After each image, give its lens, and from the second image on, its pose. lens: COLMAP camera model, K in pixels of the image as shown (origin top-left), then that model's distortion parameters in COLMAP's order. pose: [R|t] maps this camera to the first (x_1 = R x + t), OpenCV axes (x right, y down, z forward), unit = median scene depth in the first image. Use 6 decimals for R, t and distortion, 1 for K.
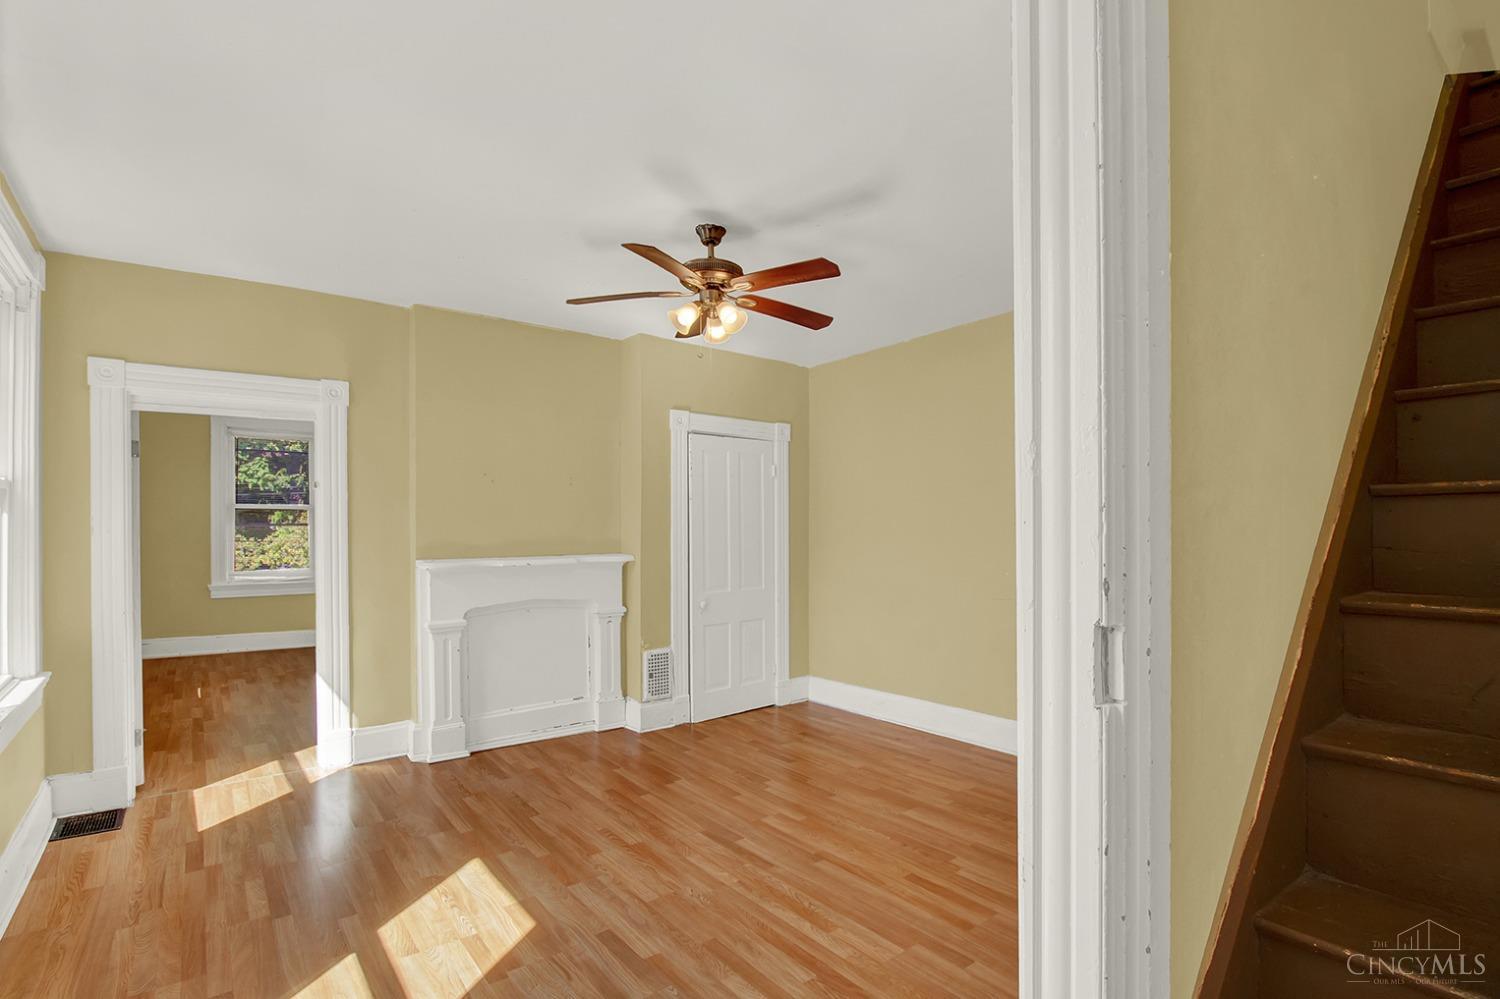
lens RADIAL K [[723.1, 0, 761.2], [0, 723.1, 515.9], [0, 0, 1]] dist [-0.007490, 0.001701]
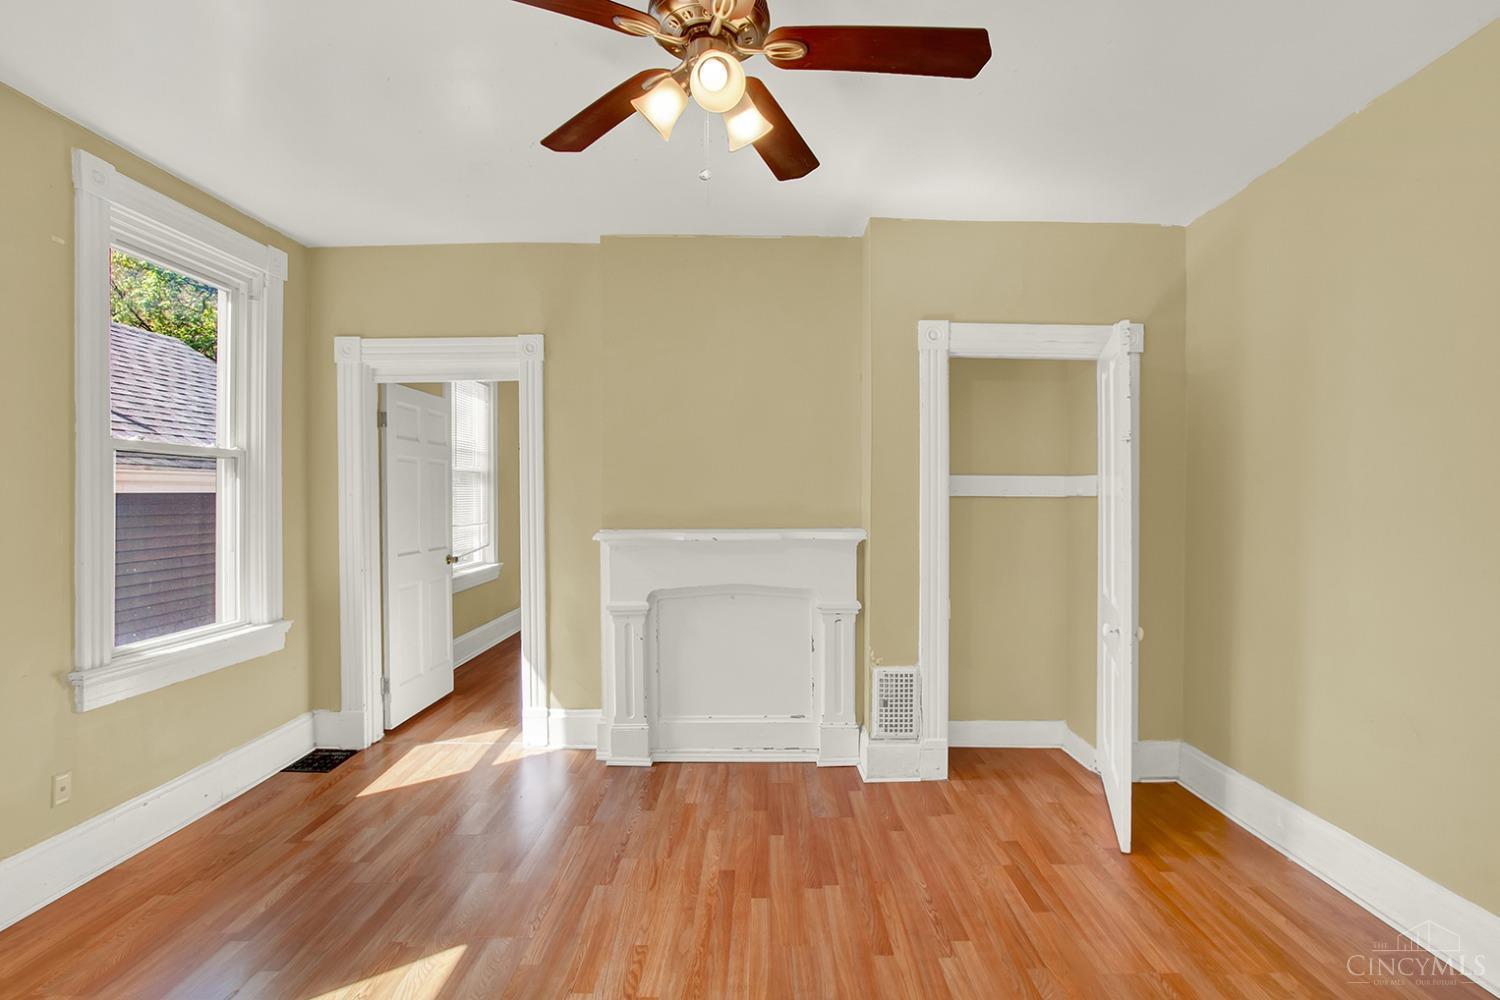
lens RADIAL K [[723.1, 0, 758.7], [0, 723.1, 497.0], [0, 0, 1]] dist [-0.007490, 0.001701]
pose [[0.786844, 0.002995, -0.617145, 0.214690], [0.006647, 0.999889, 0.013328, 0.011727], [0.617117, -0.014589, 0.786736, 0.435247]]
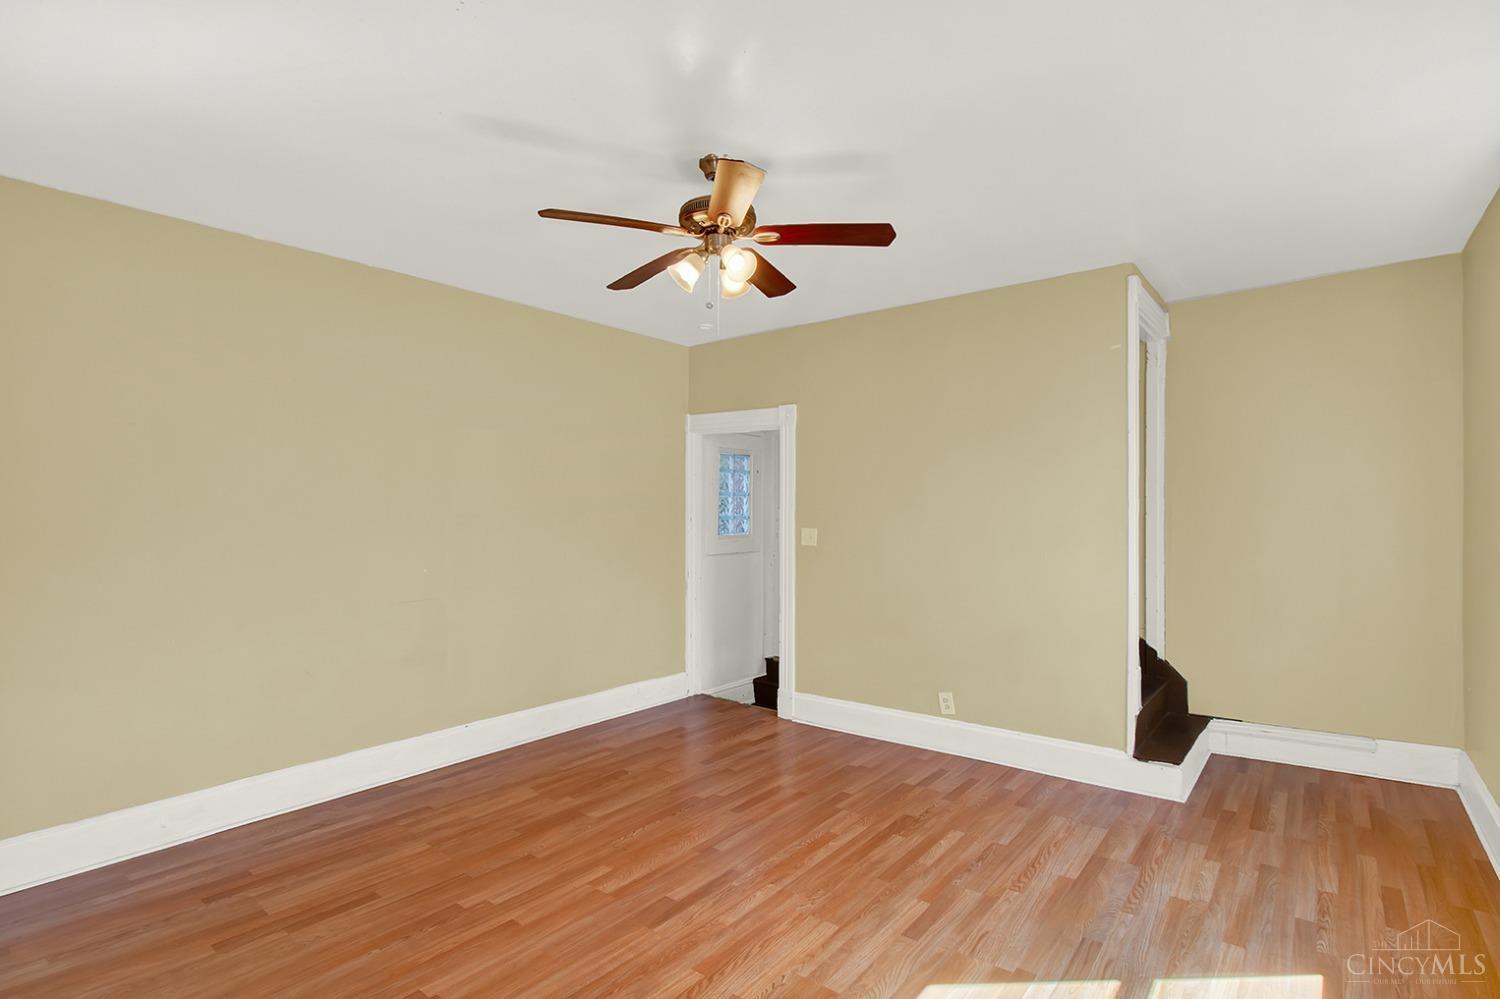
lens RADIAL K [[723.1, 0, 764.3], [0, 723.1, 511.0], [0, 0, 1]] dist [-0.007490, 0.001701]
pose [[-0.247275, 0.018101, 0.968776, -0.656497], [-0.016290, 0.999607, -0.022835, 0.017480], [-0.968808, -0.021428, -0.246883, 0.843668]]
